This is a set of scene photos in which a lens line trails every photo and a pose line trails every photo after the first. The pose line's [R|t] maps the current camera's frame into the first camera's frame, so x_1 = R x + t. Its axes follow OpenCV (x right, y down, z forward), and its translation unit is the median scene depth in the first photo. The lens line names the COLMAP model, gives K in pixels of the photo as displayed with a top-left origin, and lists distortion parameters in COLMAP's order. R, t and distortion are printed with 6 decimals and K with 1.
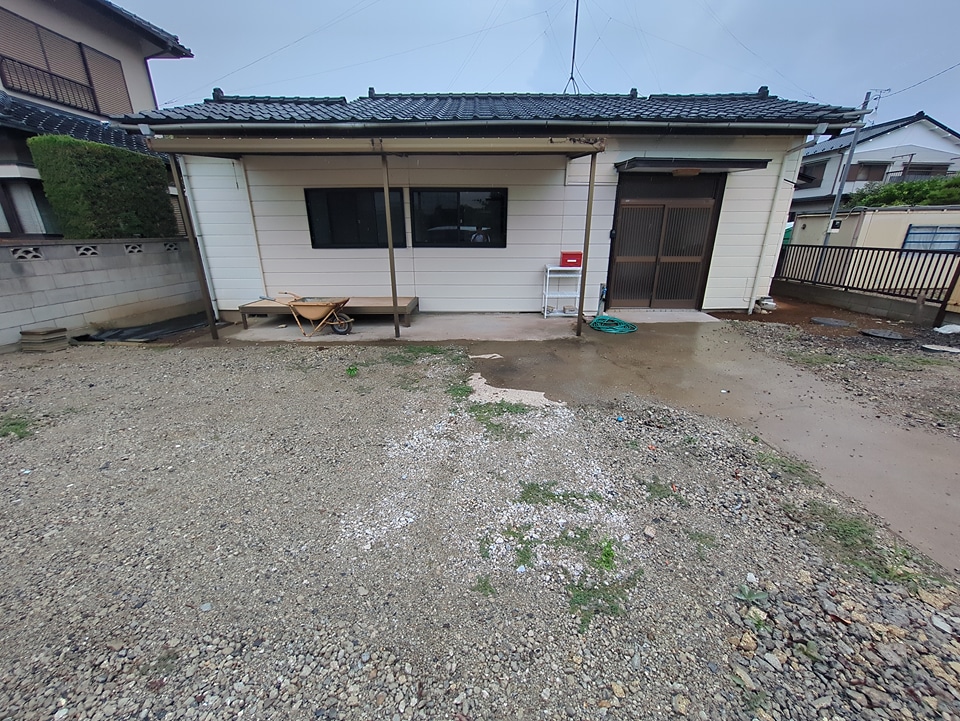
lens RADIAL K [[378.1, 0, 480.7], [0, 378.1, 361.7], [0, 0, 1]] dist [-0.001645, -0.000092]
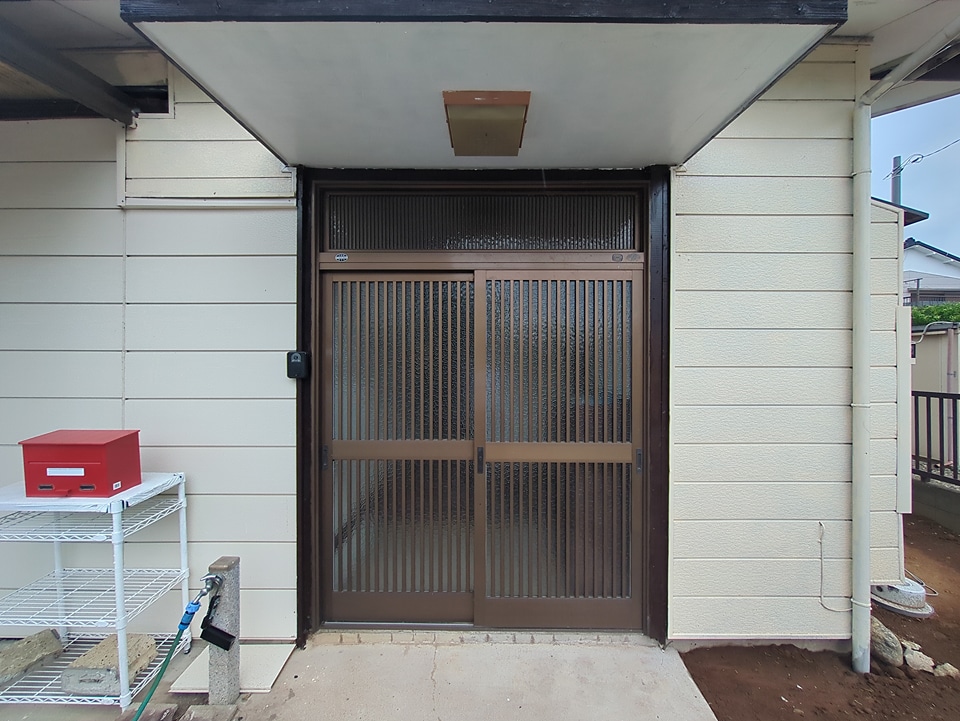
lens RADIAL K [[378.1, 0, 478.6], [0, 378.1, 361.2], [0, 0, 1]] dist [-0.001645, -0.000092]
pose [[0.999711, 0.002597, -0.023919, 0.471743], [-0.010273, 0.945050, -0.326764, -0.239973], [0.021756, 0.326915, 0.944803, 0.705429]]
